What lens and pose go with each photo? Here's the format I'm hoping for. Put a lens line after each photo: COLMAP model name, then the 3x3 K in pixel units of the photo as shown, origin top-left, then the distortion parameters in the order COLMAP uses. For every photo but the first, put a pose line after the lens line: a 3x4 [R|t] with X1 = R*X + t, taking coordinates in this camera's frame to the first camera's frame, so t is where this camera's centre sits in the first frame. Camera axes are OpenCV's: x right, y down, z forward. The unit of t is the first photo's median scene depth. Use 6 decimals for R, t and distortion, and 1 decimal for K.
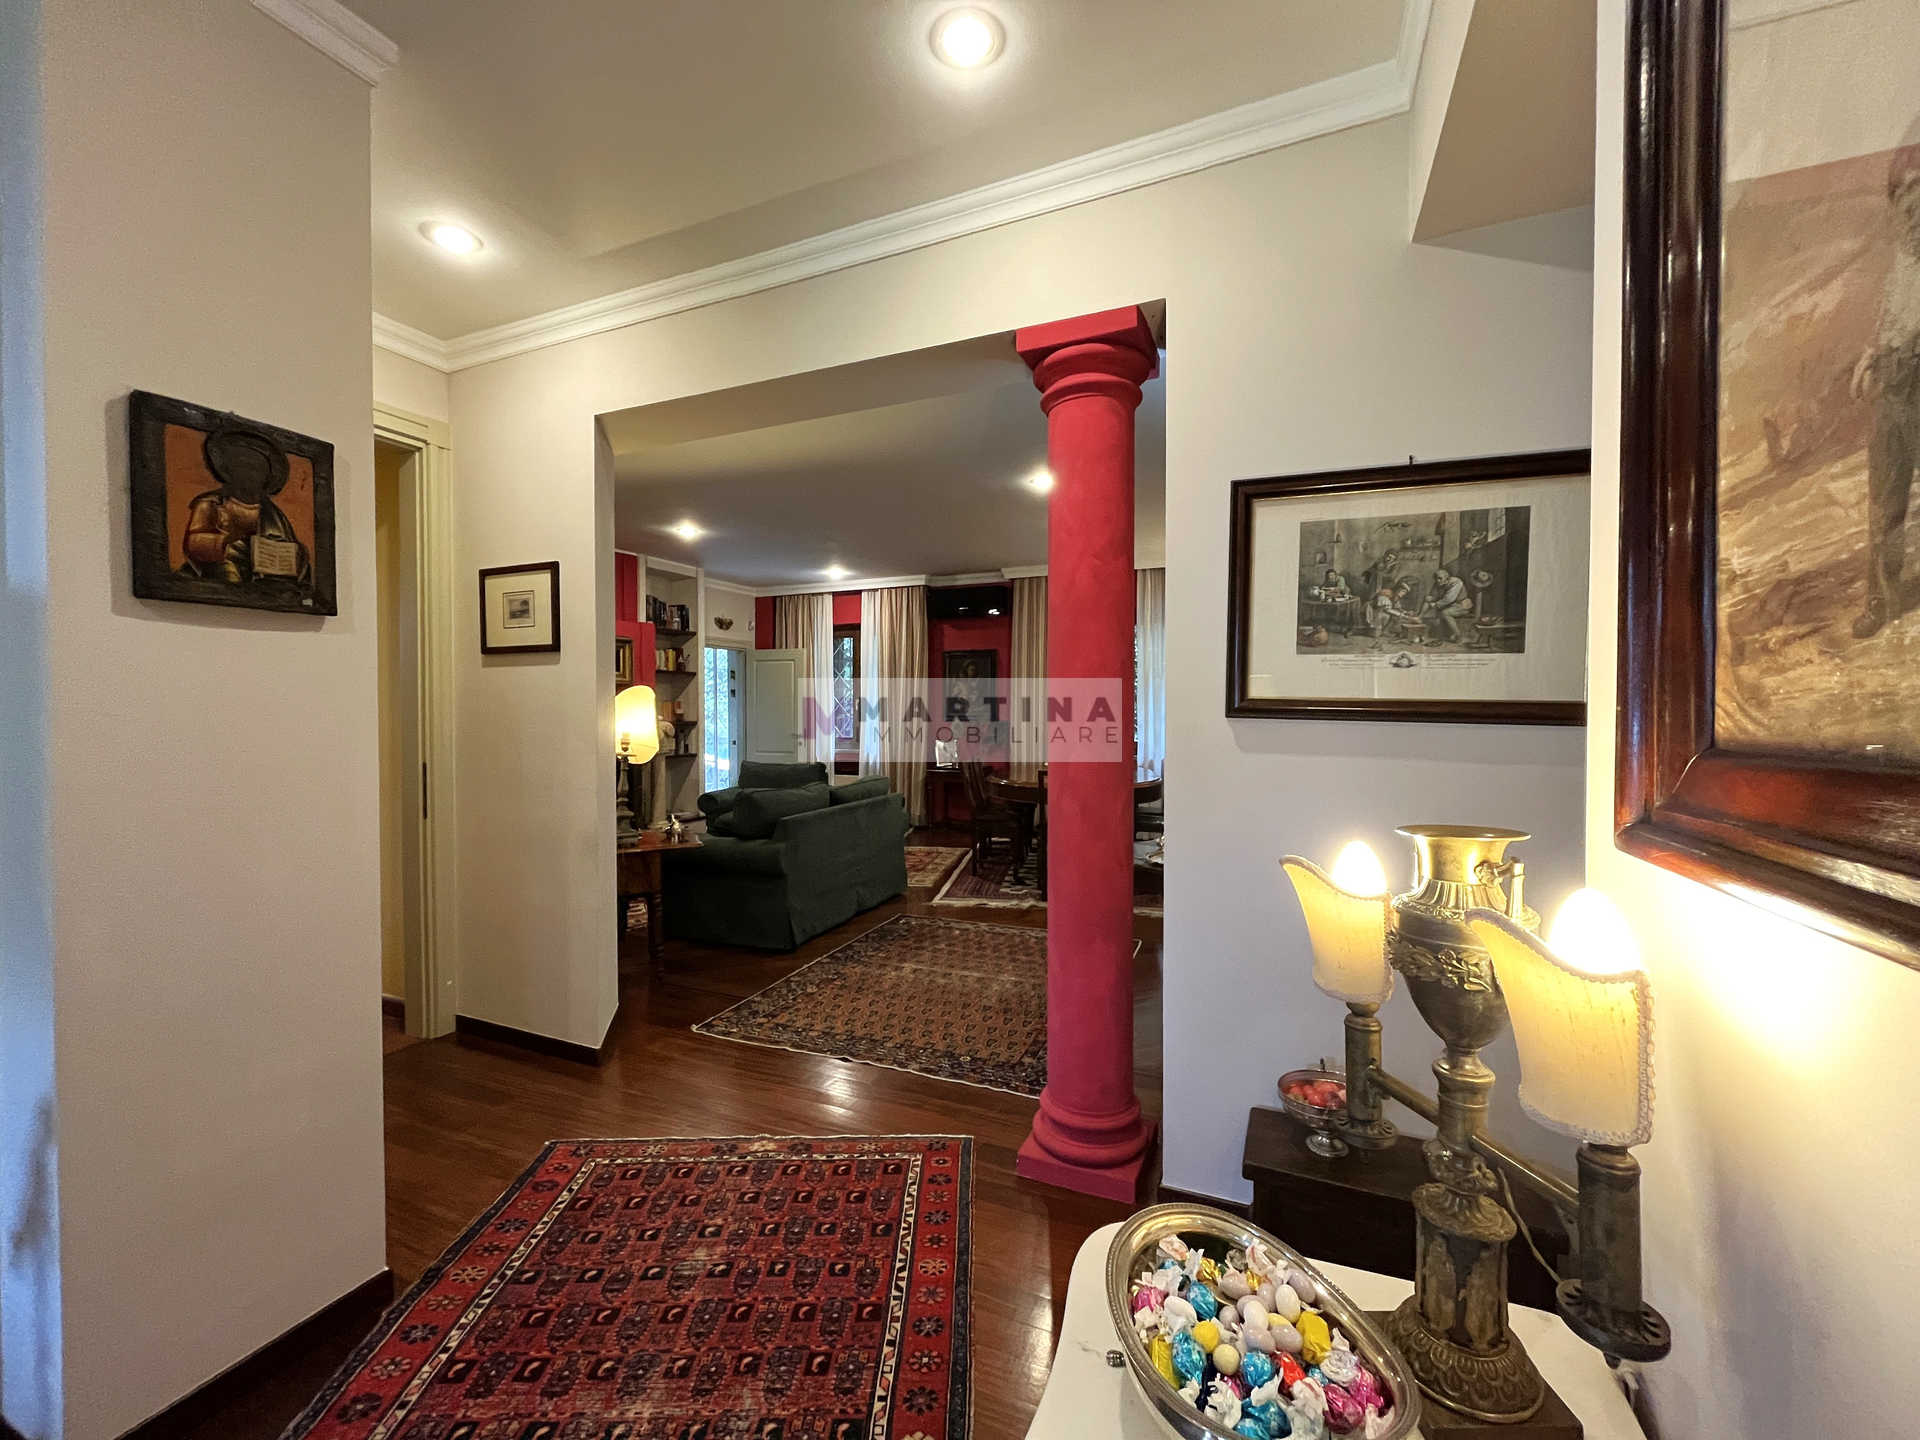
lens RADIAL K [[775.9, 0, 963.0], [0, 775.9, 721.8], [0, 0, 1]] dist [-0.002727, -0.000217]
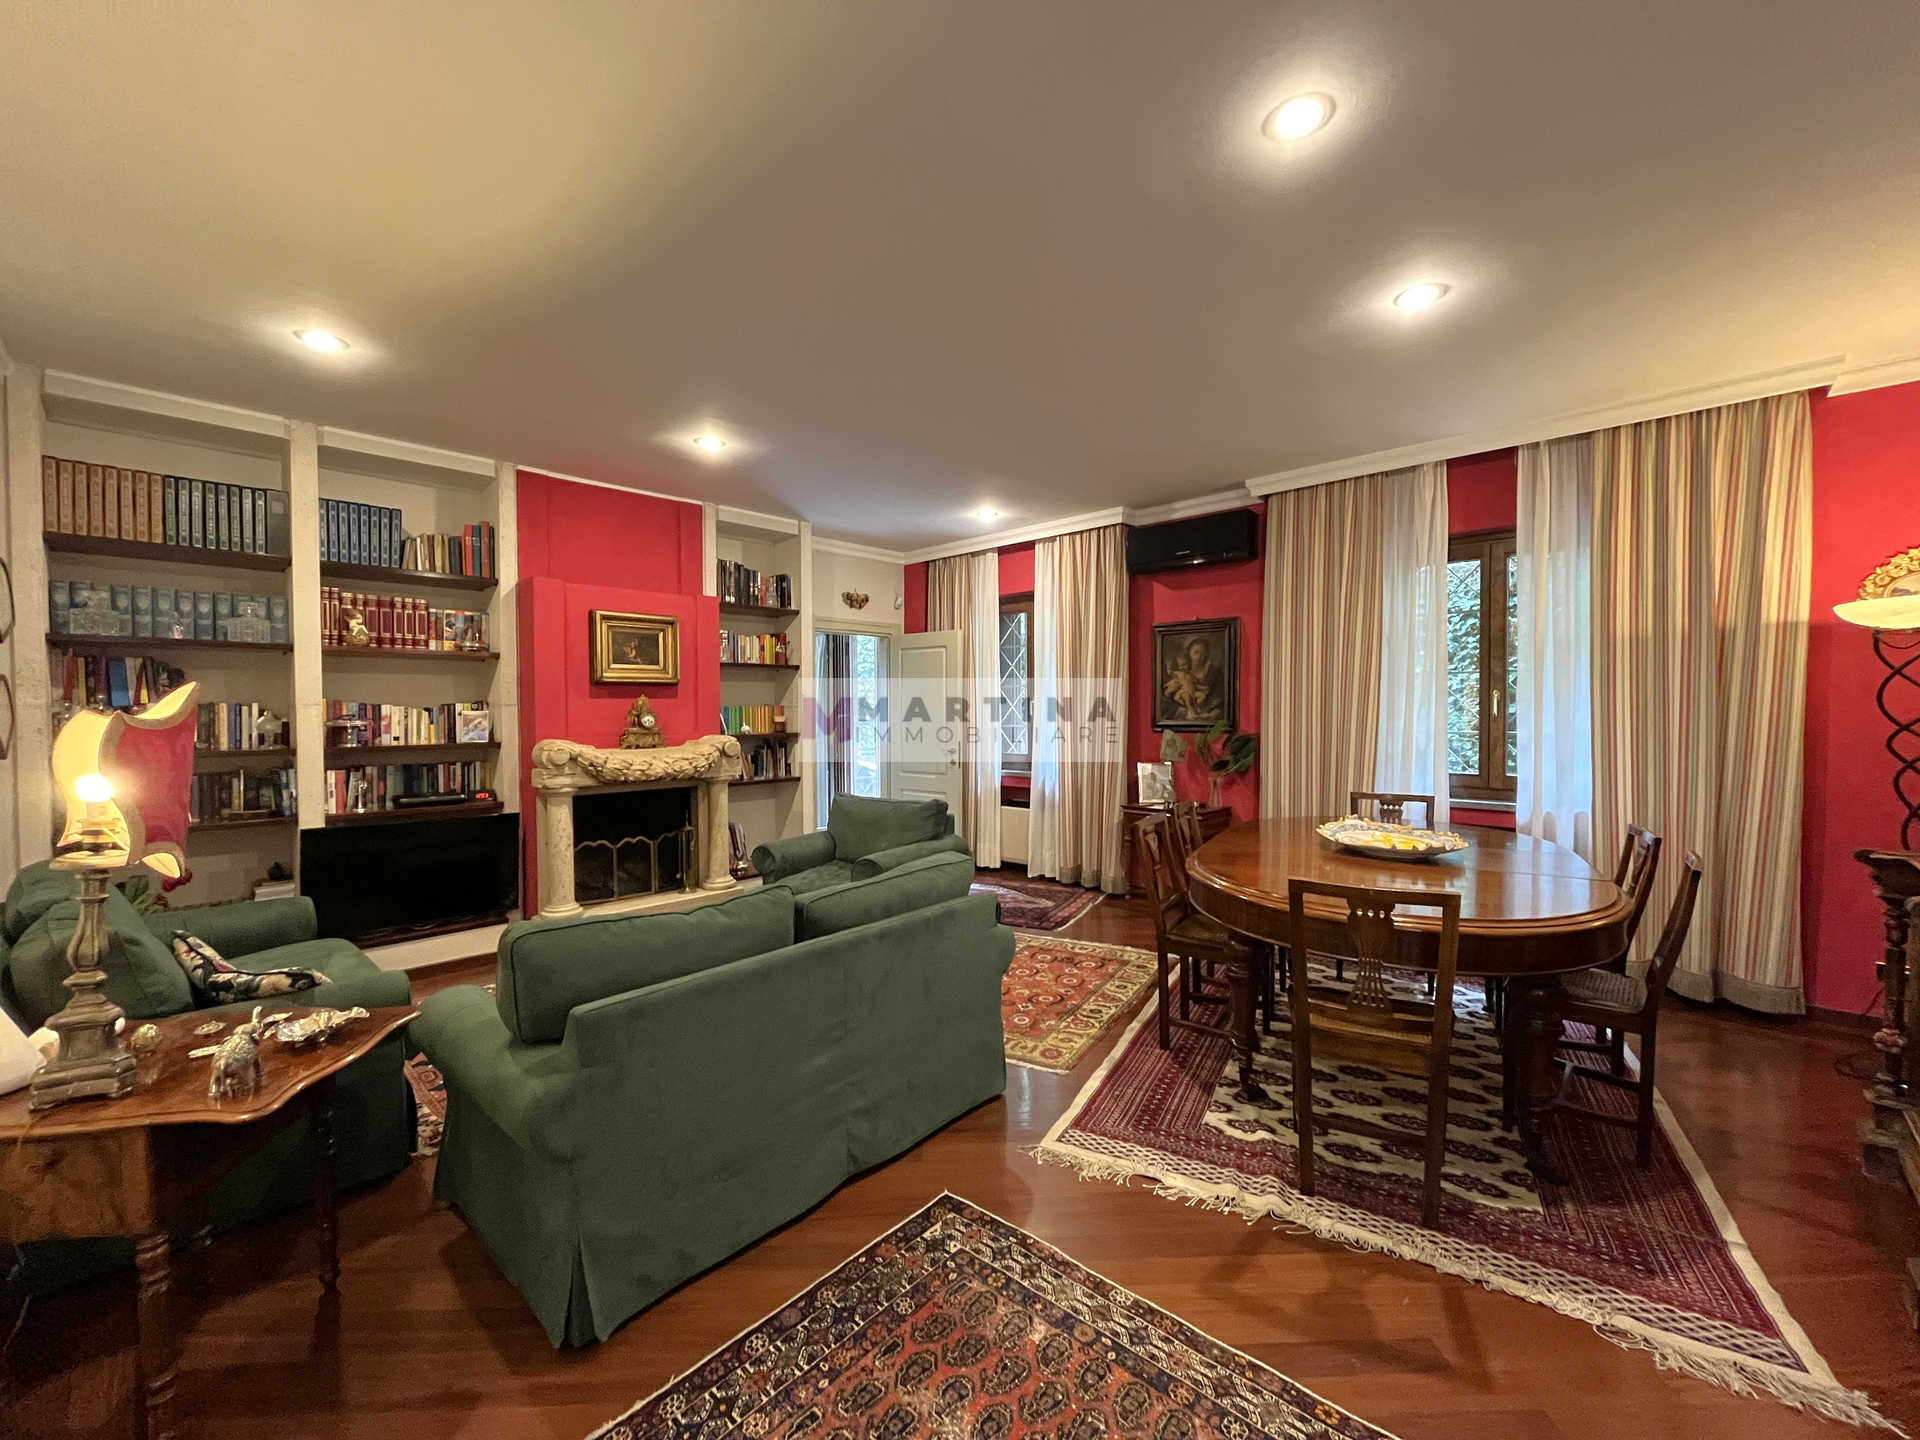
lens RADIAL K [[775.9, 0, 963.0], [0, 775.9, 721.8], [0, 0, 1]] dist [-0.002727, -0.000217]
pose [[0.940501, -0.000555, -0.339791, 0.046337], [0.001811, 0.999993, 0.003378, -0.012420], [0.339786, -0.003792, 0.940495, 0.349371]]
